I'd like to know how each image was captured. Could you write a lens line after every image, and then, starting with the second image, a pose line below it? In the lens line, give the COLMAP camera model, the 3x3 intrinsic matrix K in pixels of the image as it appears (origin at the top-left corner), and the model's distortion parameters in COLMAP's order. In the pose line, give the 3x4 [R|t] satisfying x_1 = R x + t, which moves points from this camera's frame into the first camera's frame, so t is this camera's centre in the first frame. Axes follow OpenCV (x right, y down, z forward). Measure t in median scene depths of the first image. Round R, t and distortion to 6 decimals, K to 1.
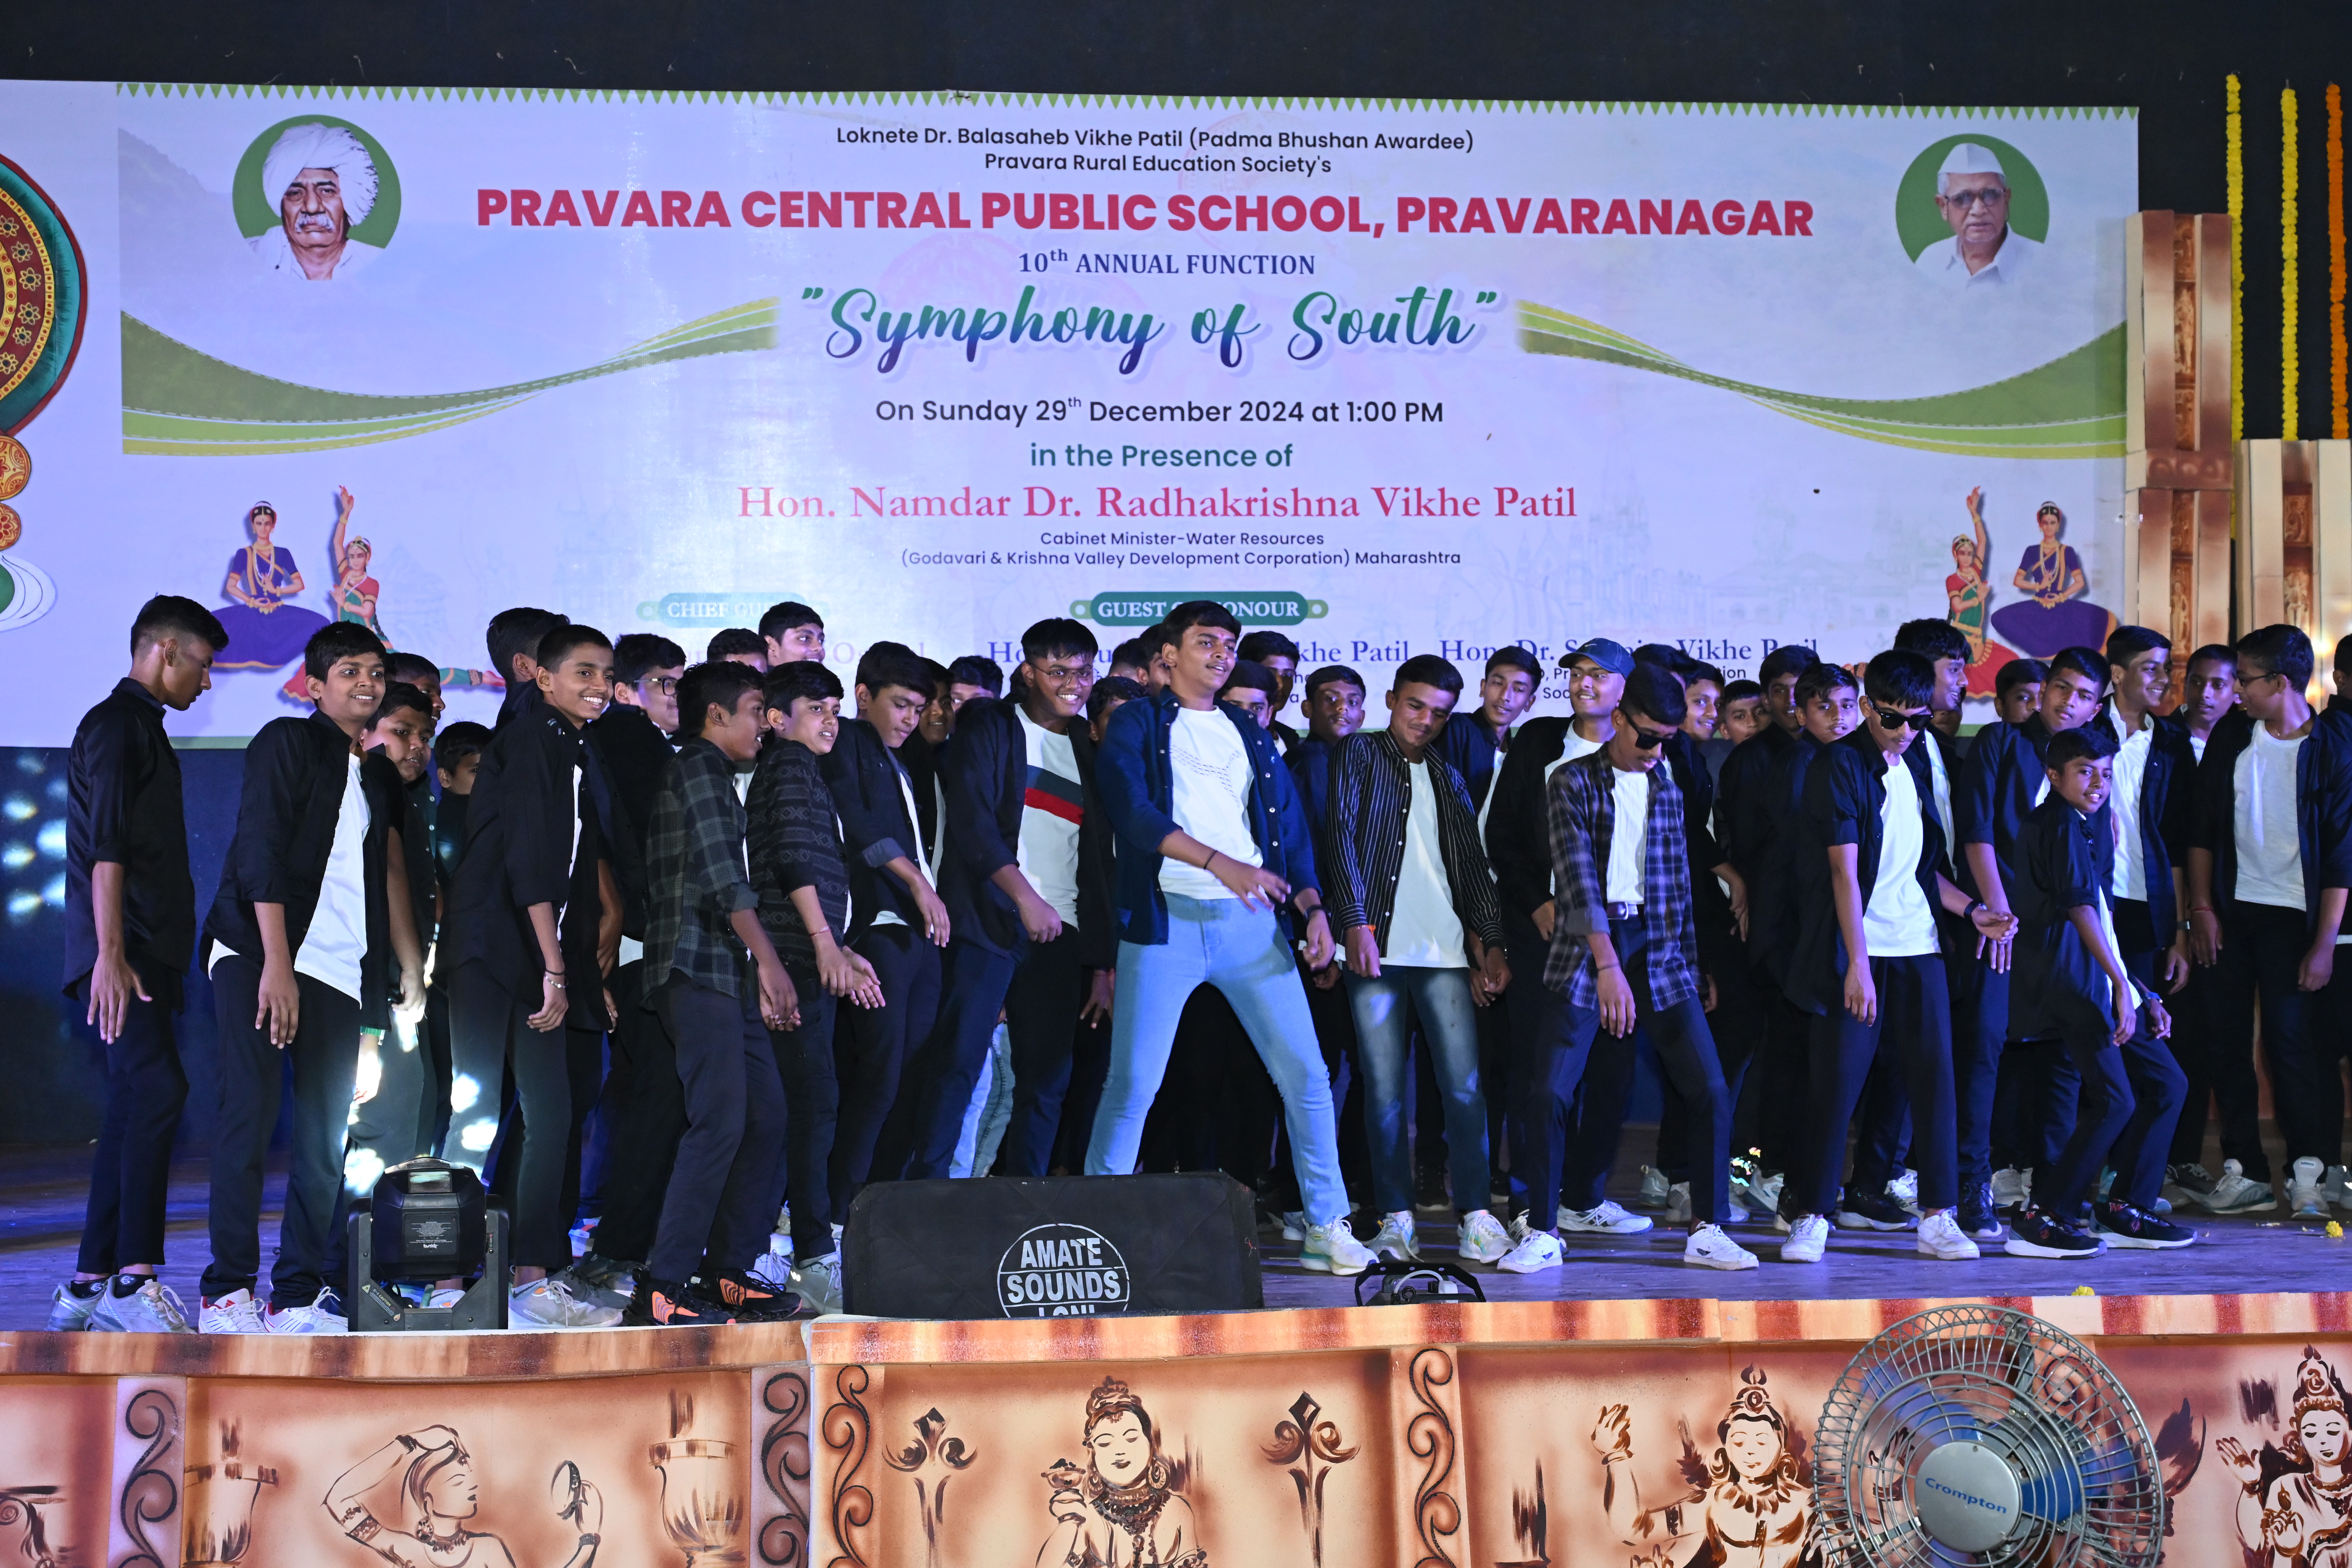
lens RADIAL K [[3925.5, 0, 1169.6], [0, 3925.5, 806.1], [0, 0, 1]] dist [0.010760, 0.000000]
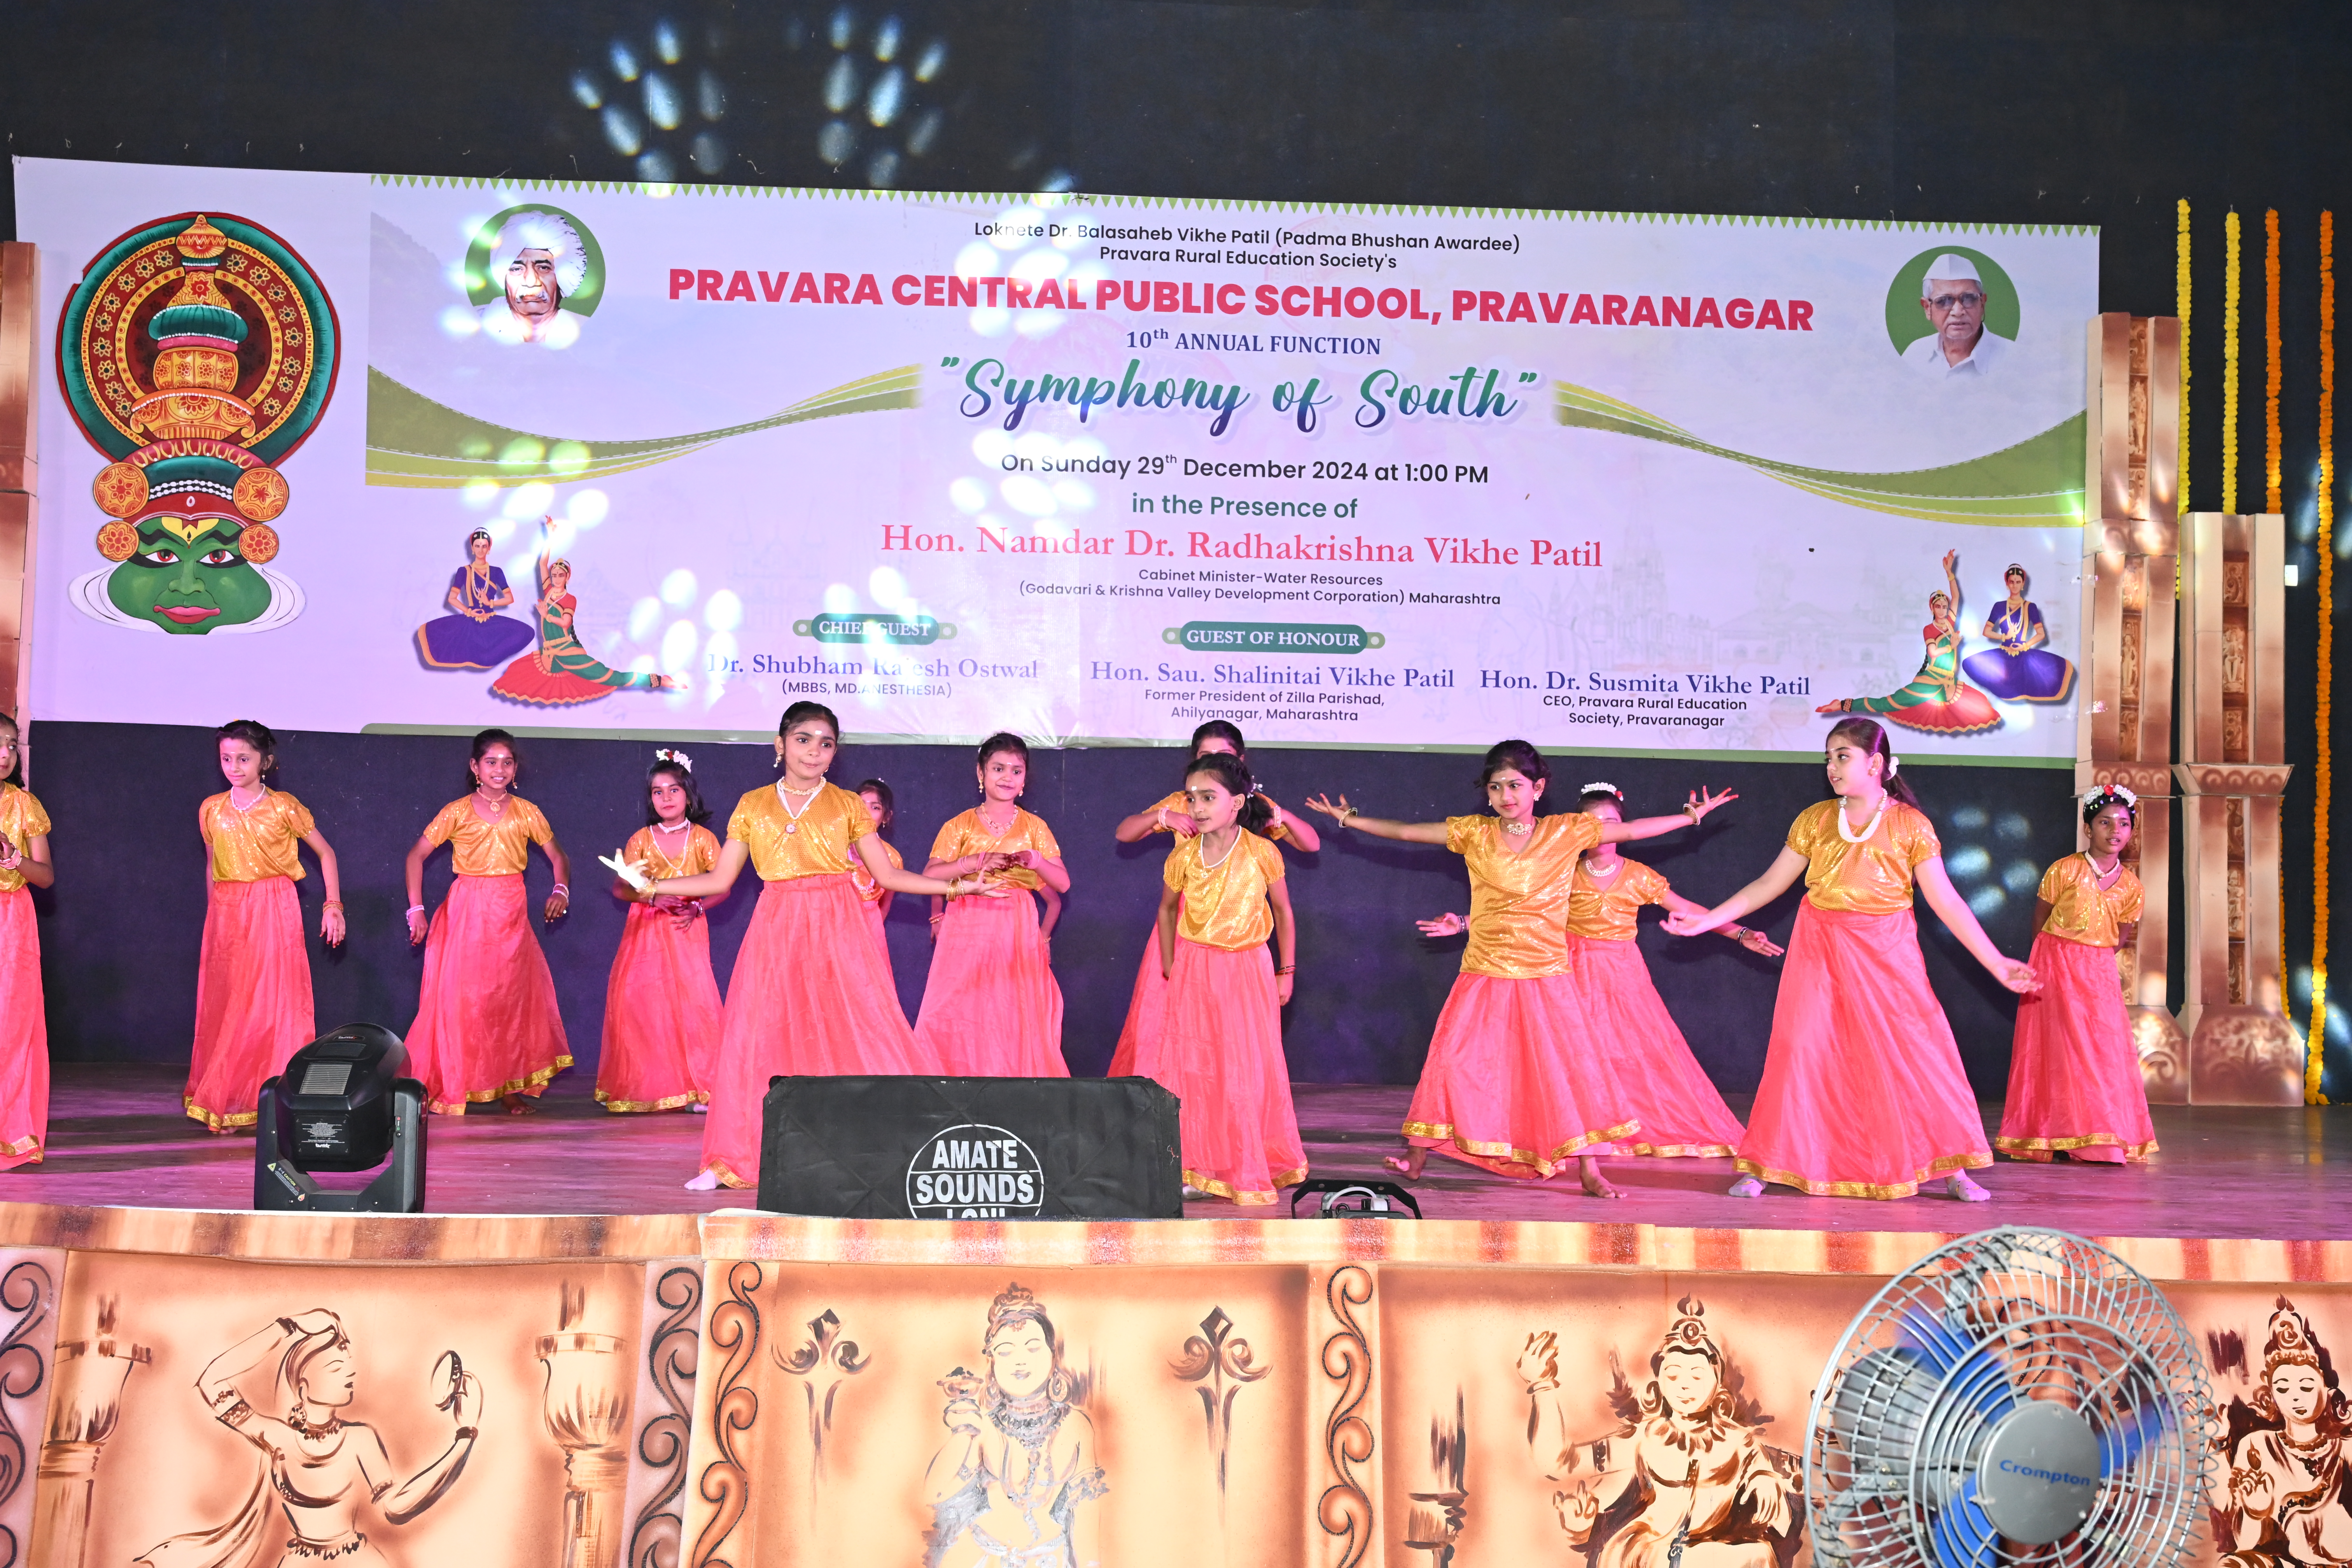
lens RADIAL K [[2878.4, 0, 1171.9], [0, 2878.4, 797.1], [0, 0, 1]] dist [0.008190, 0.000000]
pose [[0.997722, 0.024394, -0.062899, 0.032677], [-0.026266, 0.999231, -0.029104, 0.022959], [0.062140, 0.030690, 0.997595, 0.147730]]
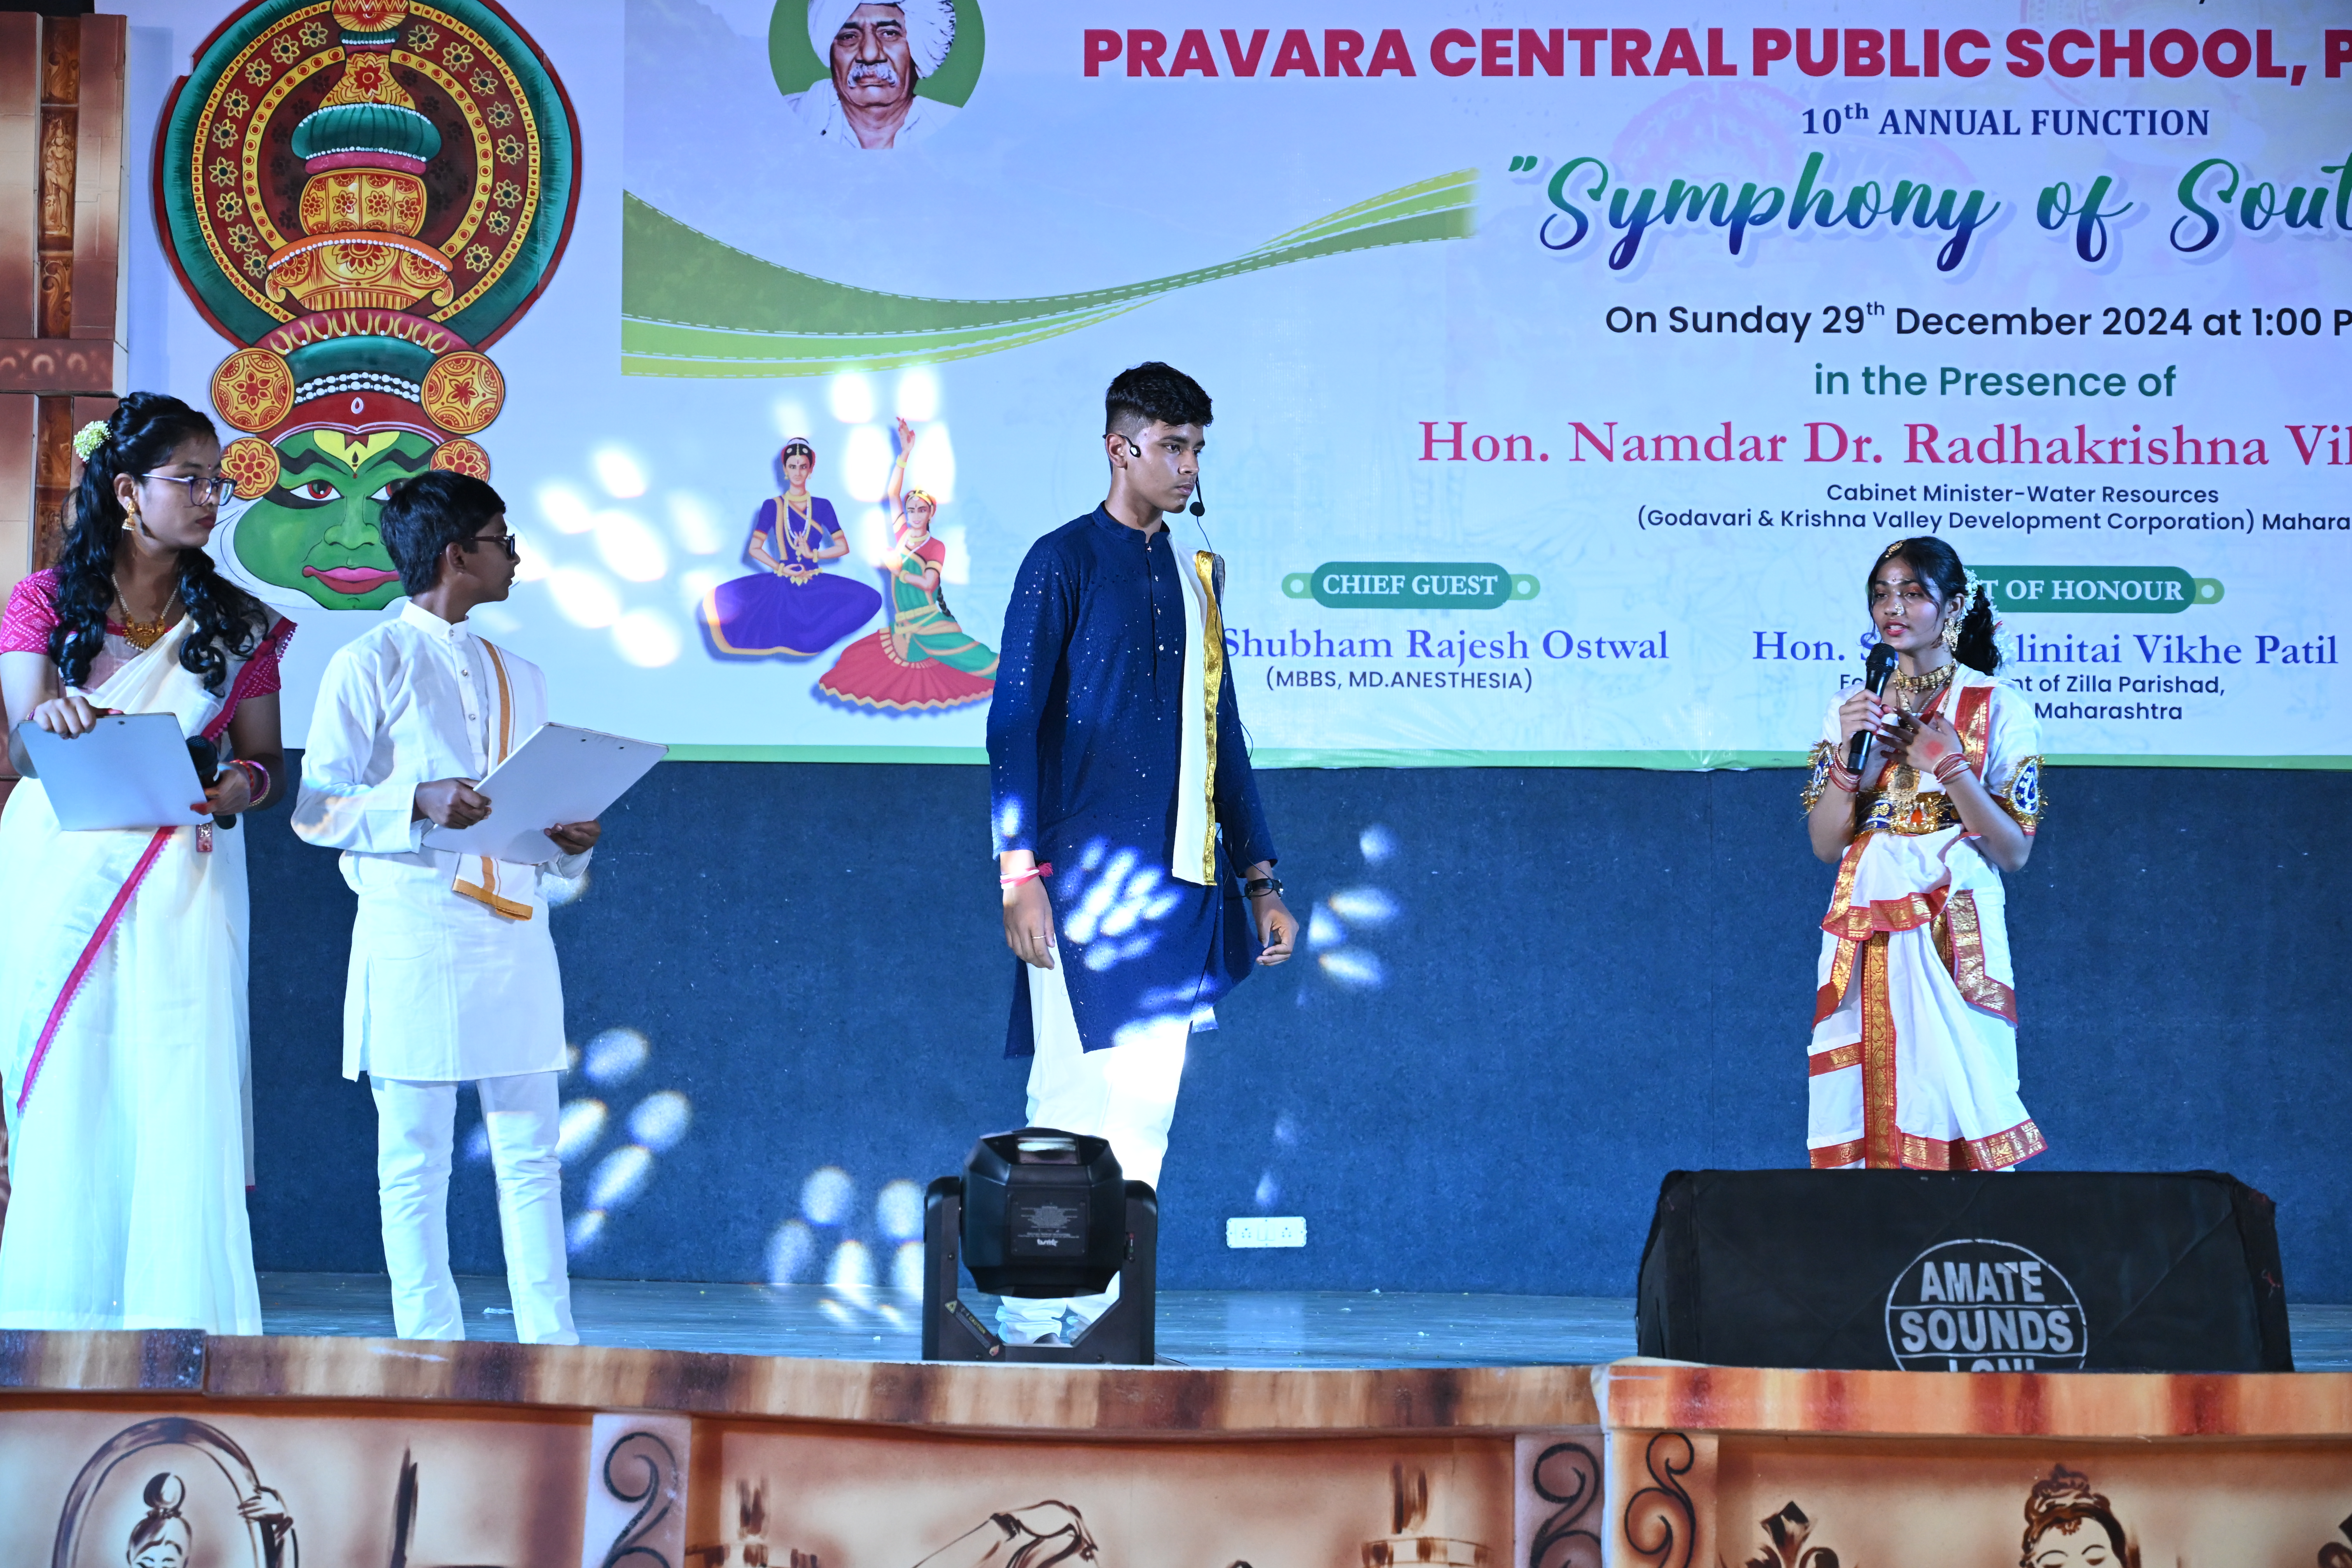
lens RADIAL K [[4827.1, 0, 1130.9], [0, 4827.1, 835.2], [0, 0, 1]] dist [0.013632, 0.000000]
pose [[0.988404, 0.011594, -0.151407, -0.024076], [-0.018686, 0.998790, -0.045499, 0.040138], [0.150696, 0.047800, 0.987424, 0.087667]]
